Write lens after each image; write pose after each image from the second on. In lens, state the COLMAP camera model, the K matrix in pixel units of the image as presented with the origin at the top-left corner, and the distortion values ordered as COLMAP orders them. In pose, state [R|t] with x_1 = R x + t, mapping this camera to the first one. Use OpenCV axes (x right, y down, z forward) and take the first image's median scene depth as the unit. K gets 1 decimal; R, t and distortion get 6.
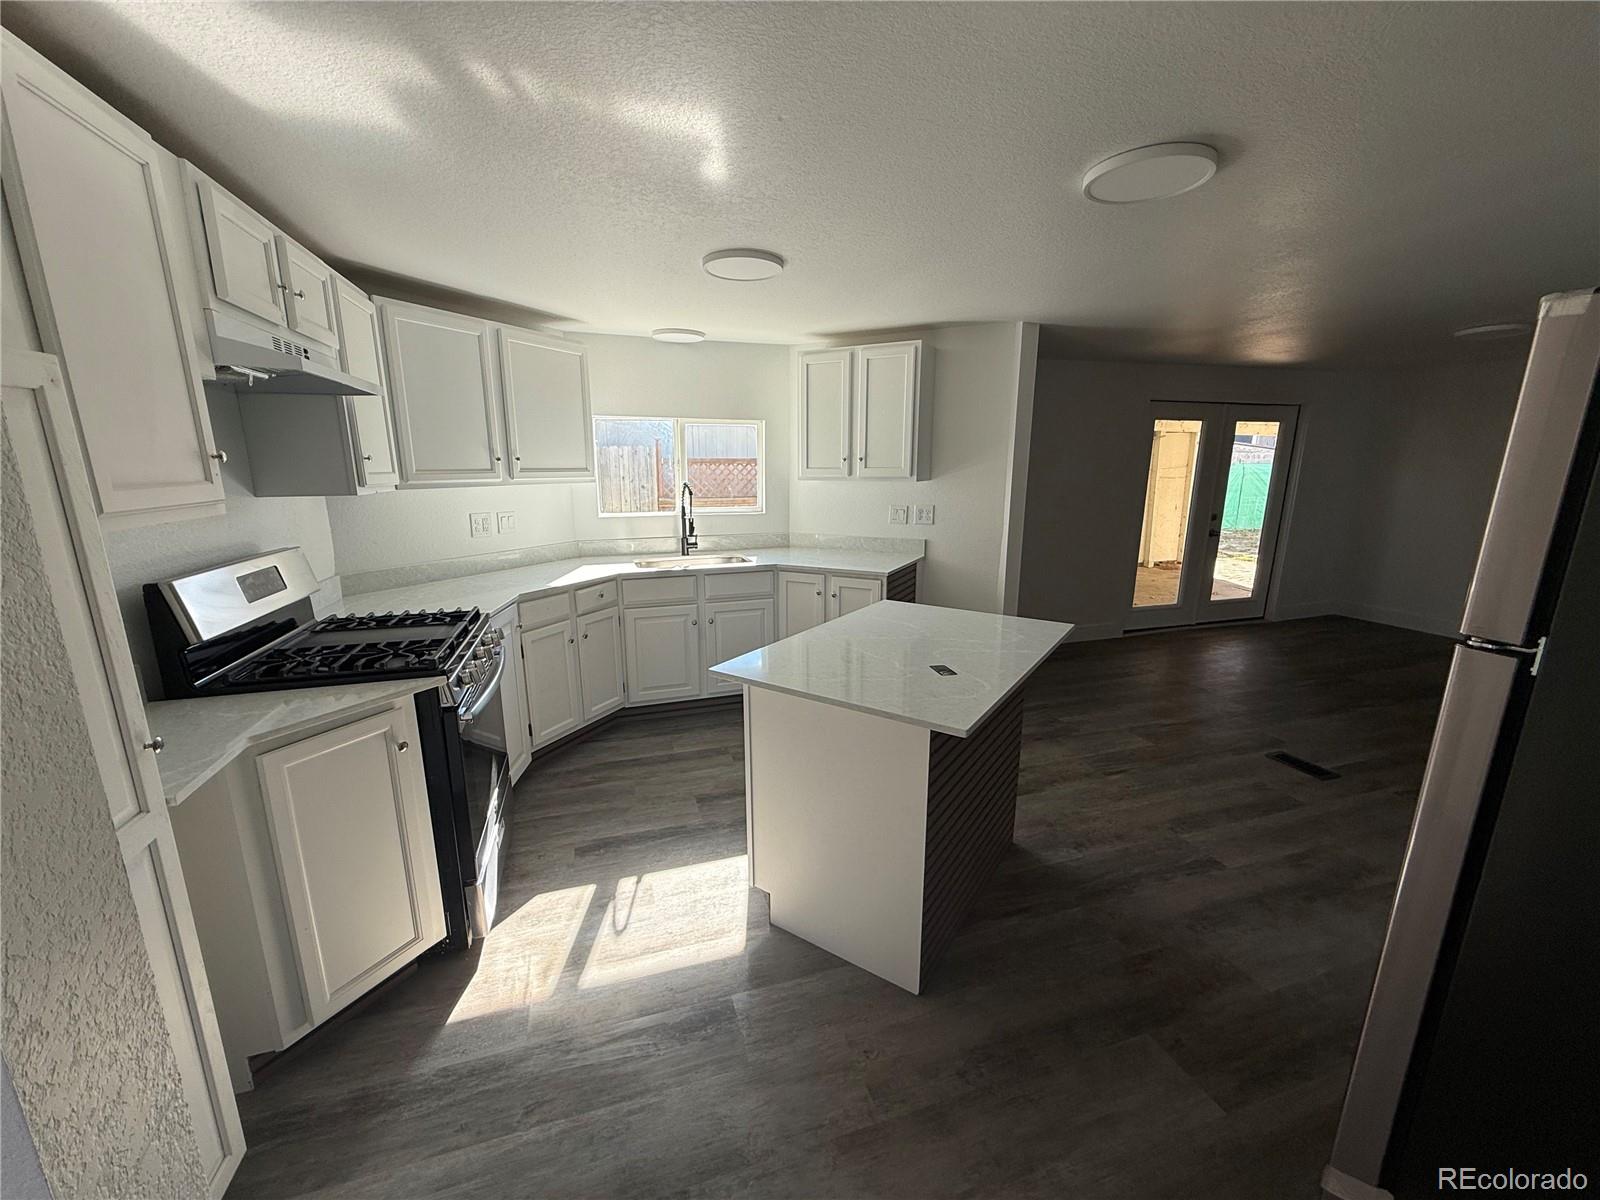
lens RADIAL K [[636.2, 0, 793.3], [0, 636.2, 598.7], [0, 0, 1]] dist [0.000657, 0.000041]
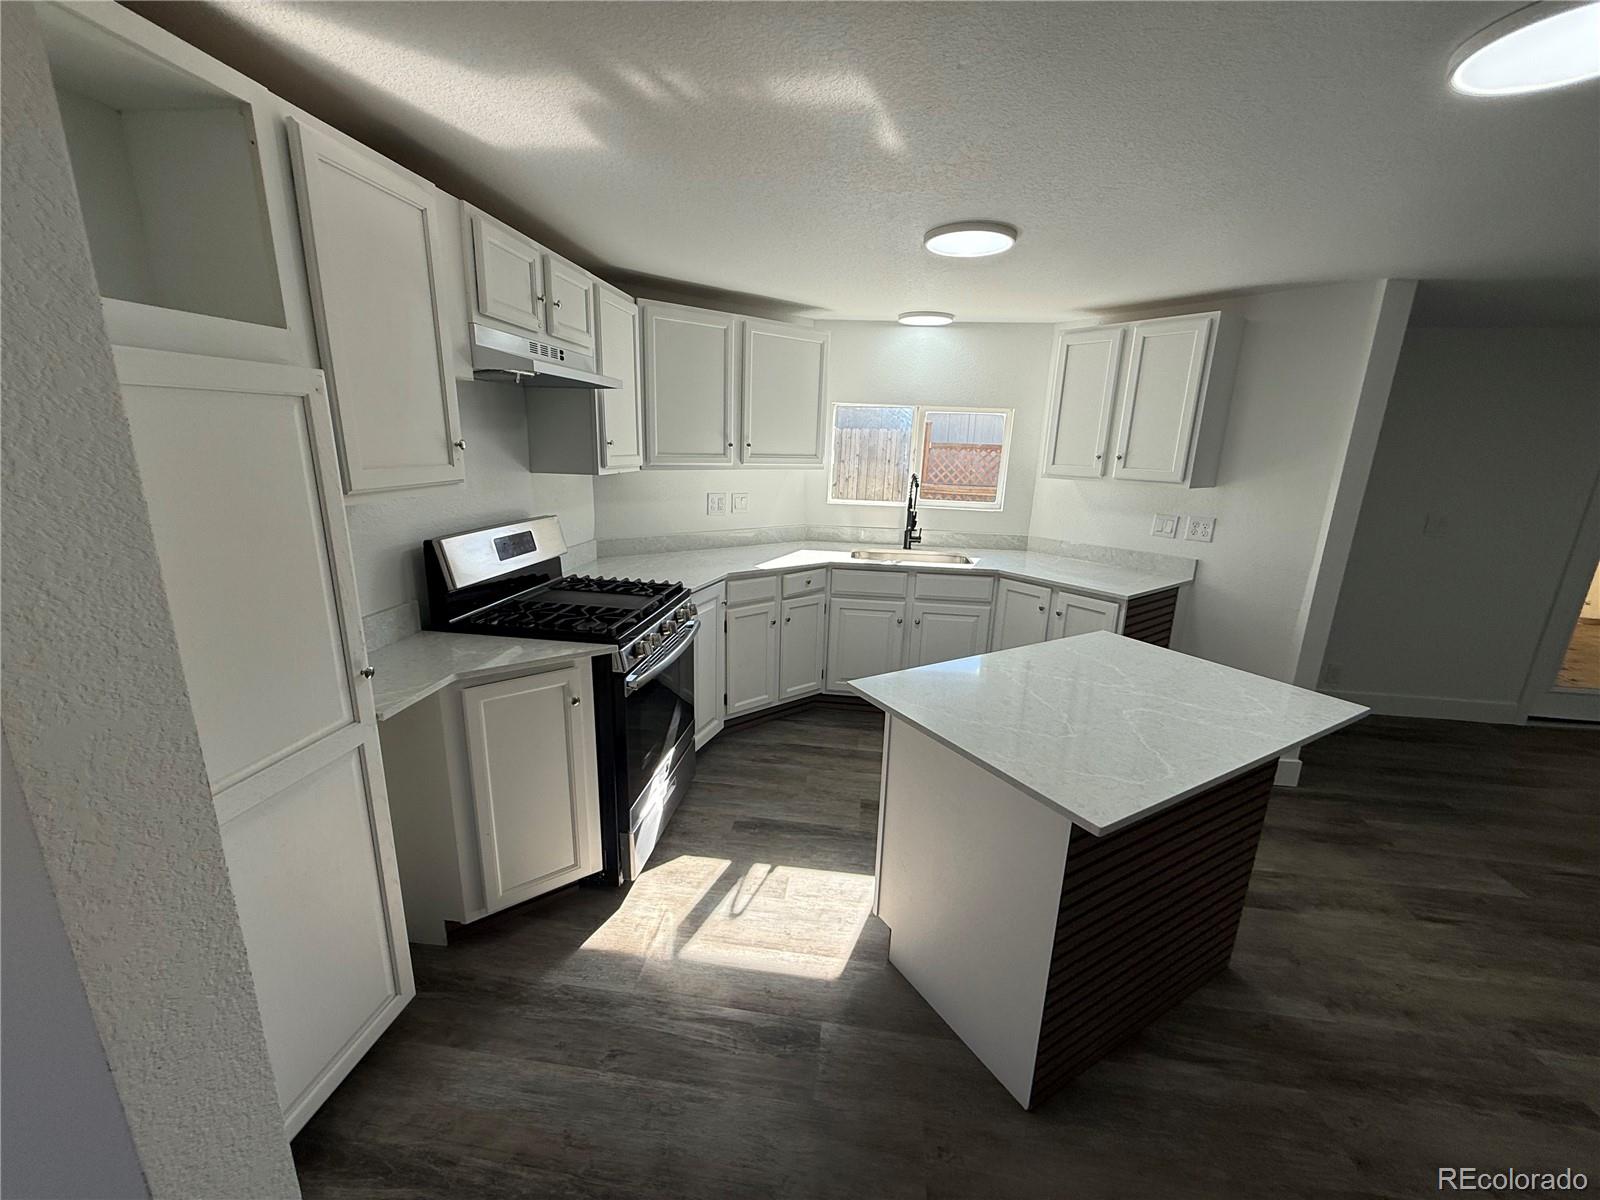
lens RADIAL K [[636.2, 0, 793.3], [0, 636.2, 598.8], [0, 0, 1]] dist [0.000657, 0.000041]
pose [[0.905229, 0.132044, -0.403887, 0.126955], [-0.120687, 0.991244, 0.053576, -0.041558], [0.407424, 0.000245, 0.913239, 0.080851]]
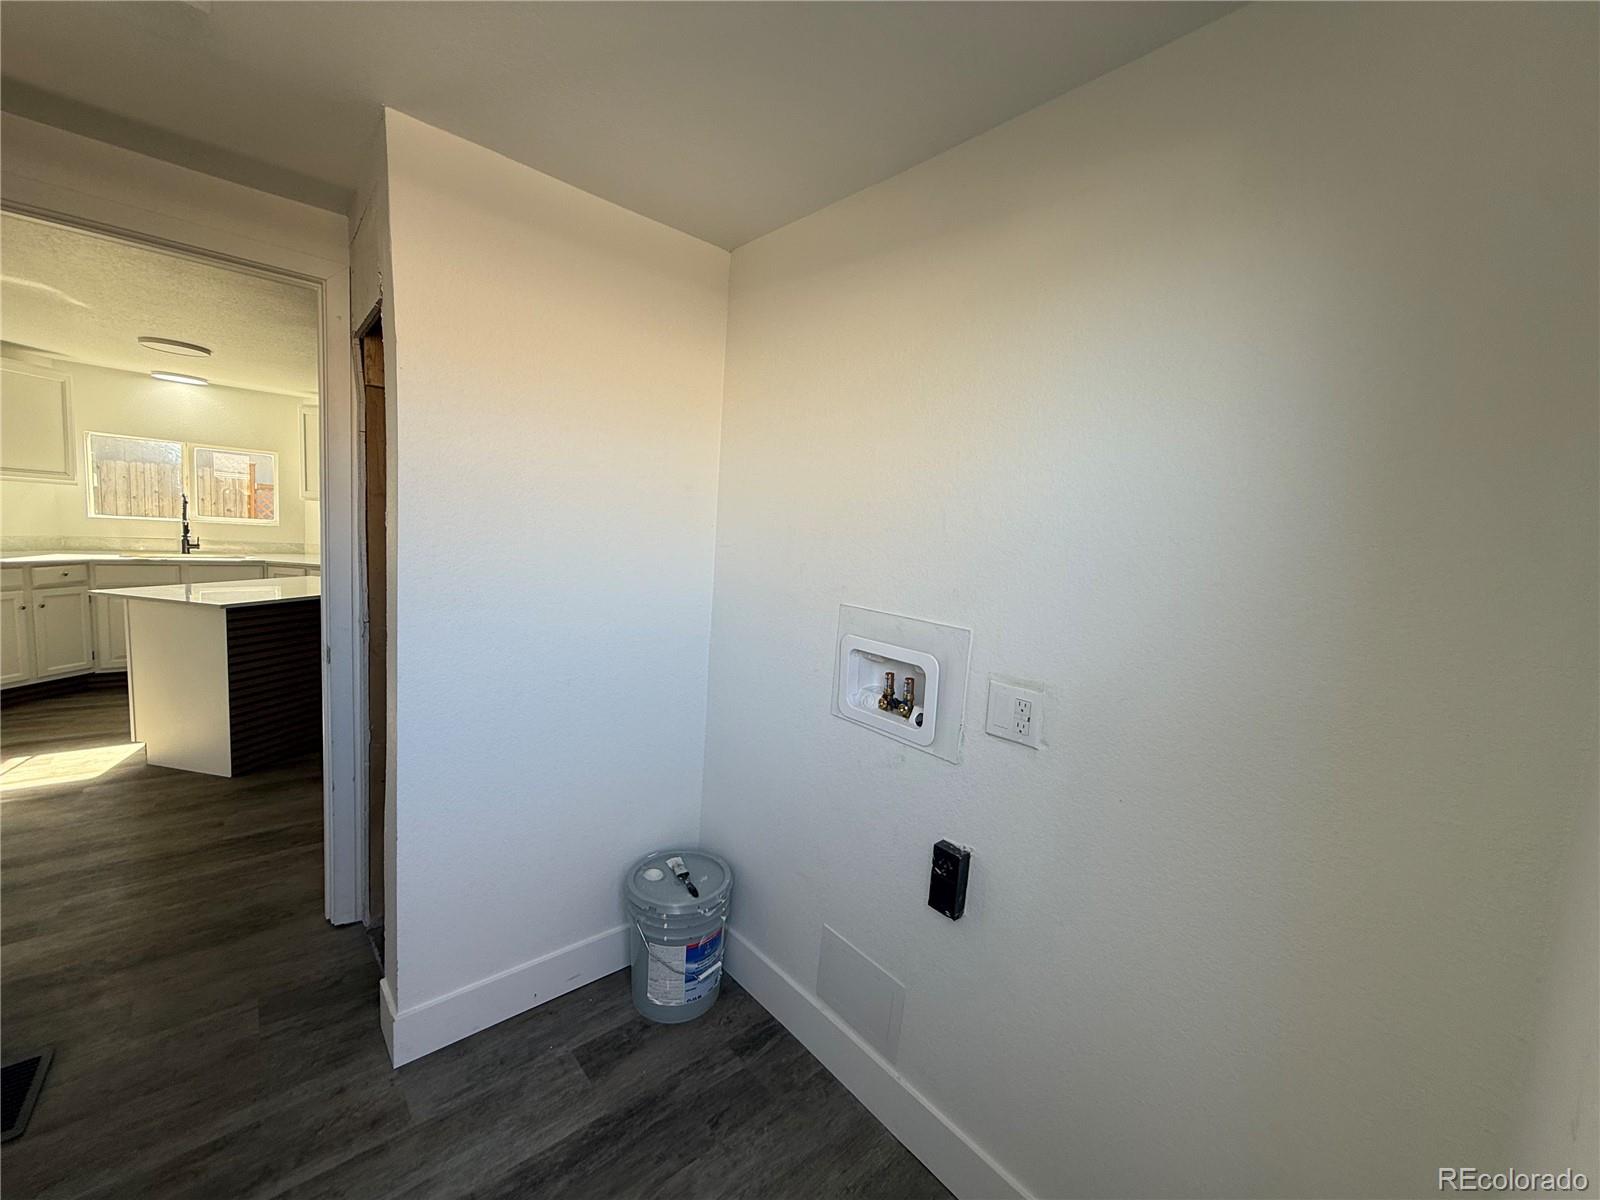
lens RADIAL K [[636.2, 0, 793.5], [0, 636.2, 598.7], [0, 0, 1]] dist [0.000657, 0.000041]
pose [[0.913727, 0.019892, 0.405842, 0.674893], [0.016438, 0.996174, -0.085836, 0.236793], [-0.405997, 0.085102, 0.909903, -0.953833]]
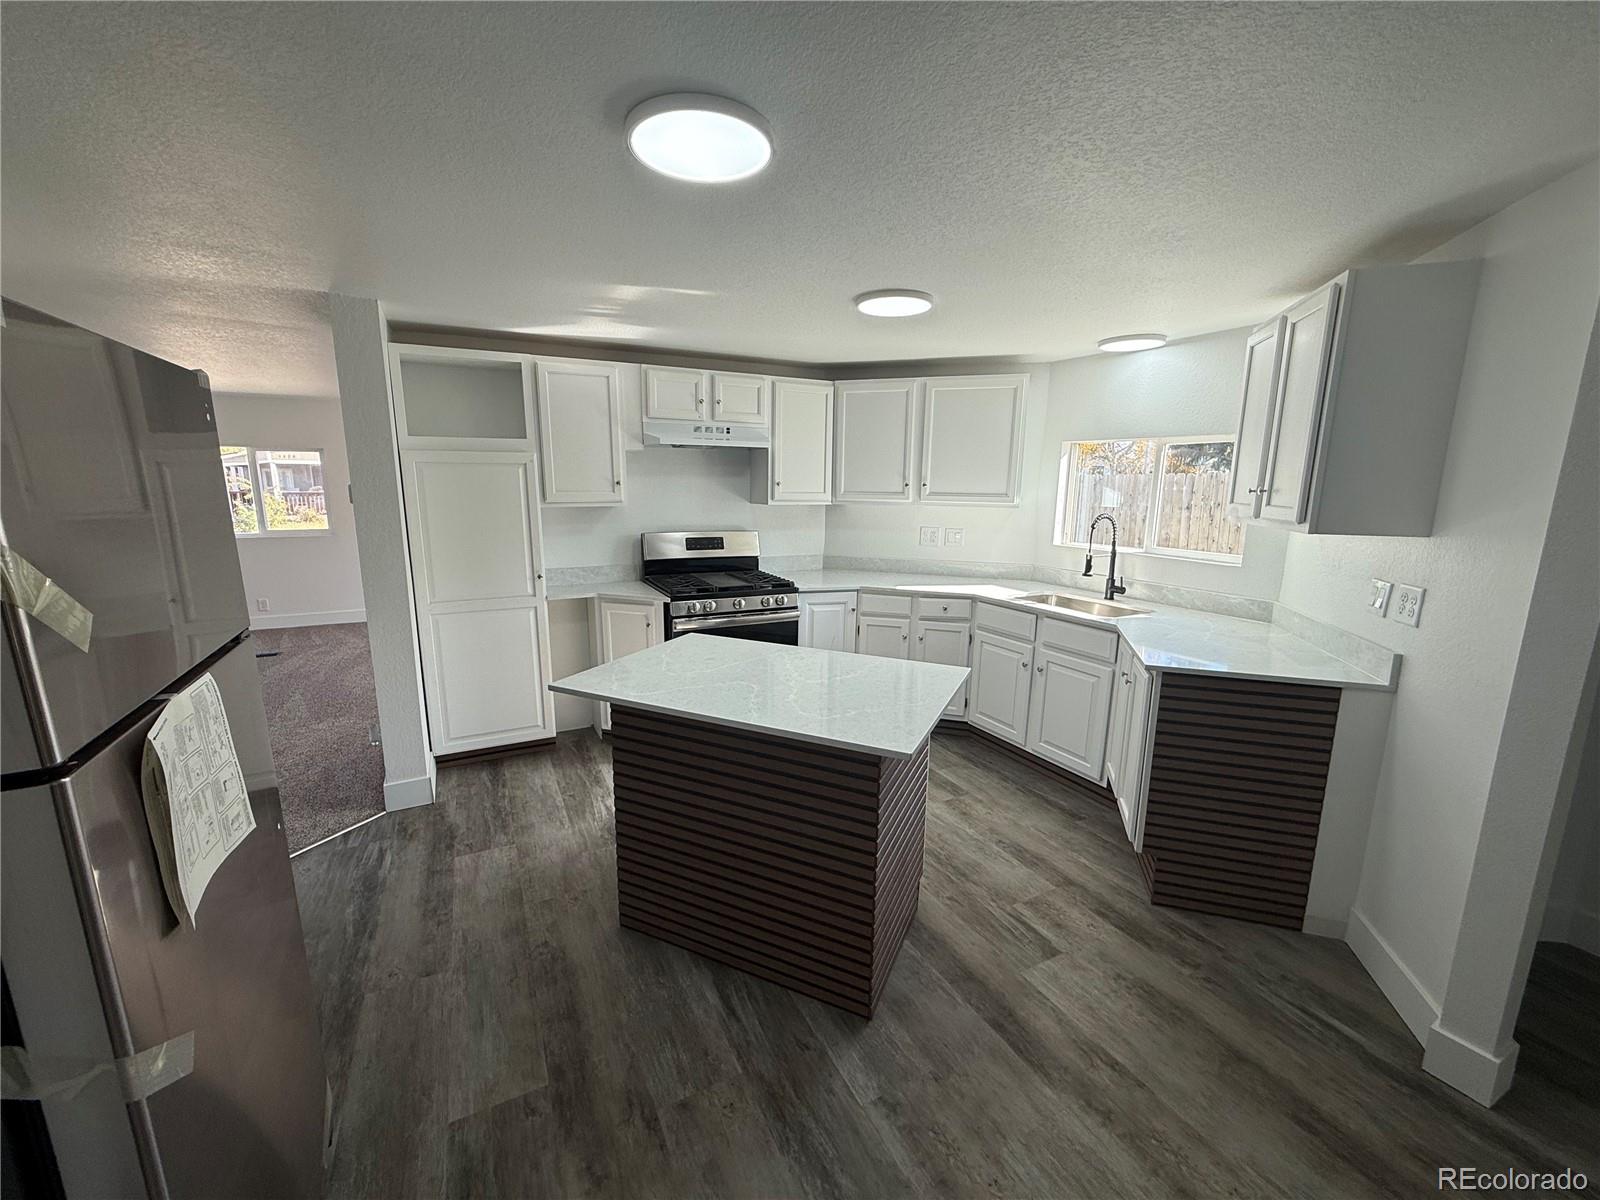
lens RADIAL K [[636.2, 0, 794.1], [0, 636.2, 597.7], [0, 0, 1]] dist [0.000657, 0.000041]
pose [[0.164876, 0.182466, -0.969289, 1.002783], [-0.218129, 0.965150, 0.144584, -0.174141], [0.961892, 0.187592, 0.198931, 0.728902]]
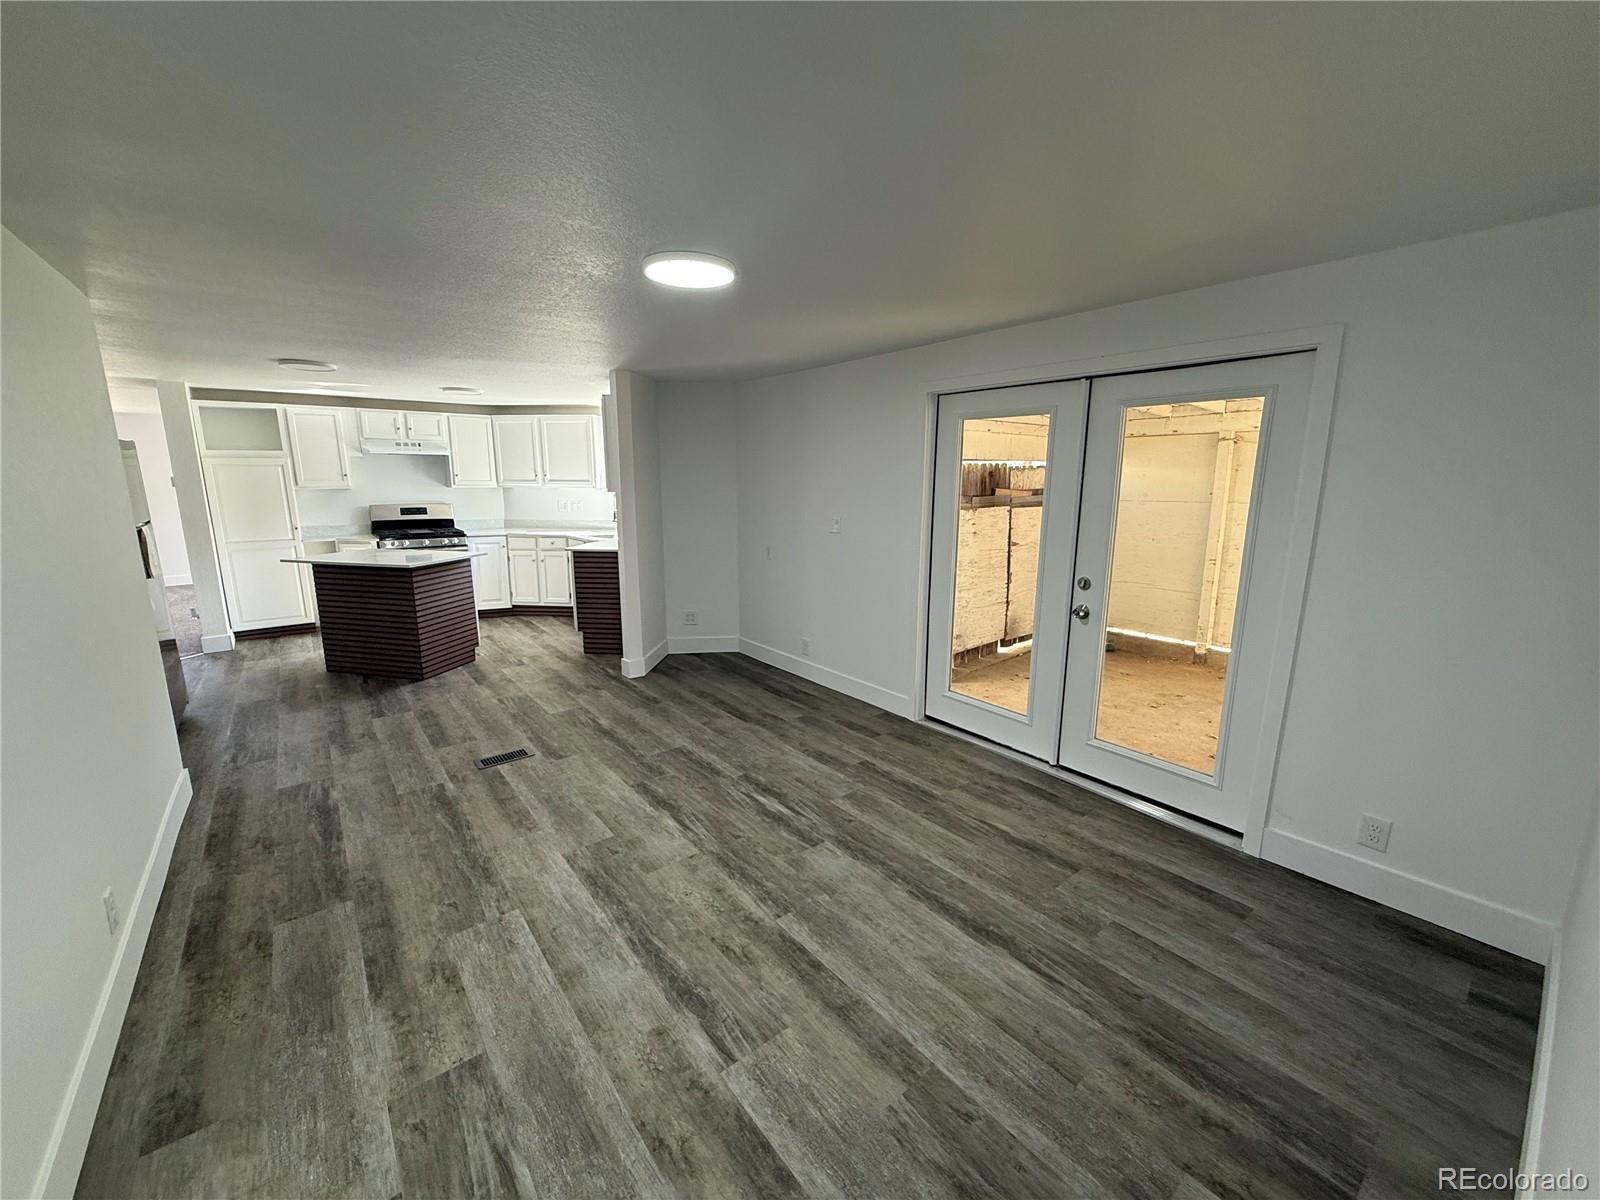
lens RADIAL K [[636.2, 0, 792.5], [0, 636.2, 597.2], [0, 0, 1]] dist [0.000657, 0.000041]
pose [[0.353291, 0.179540, -0.918123, 2.558326], [-0.200844, 0.973084, 0.113003, -0.303023], [0.913700, 0.144477, 0.379842, 1.325033]]
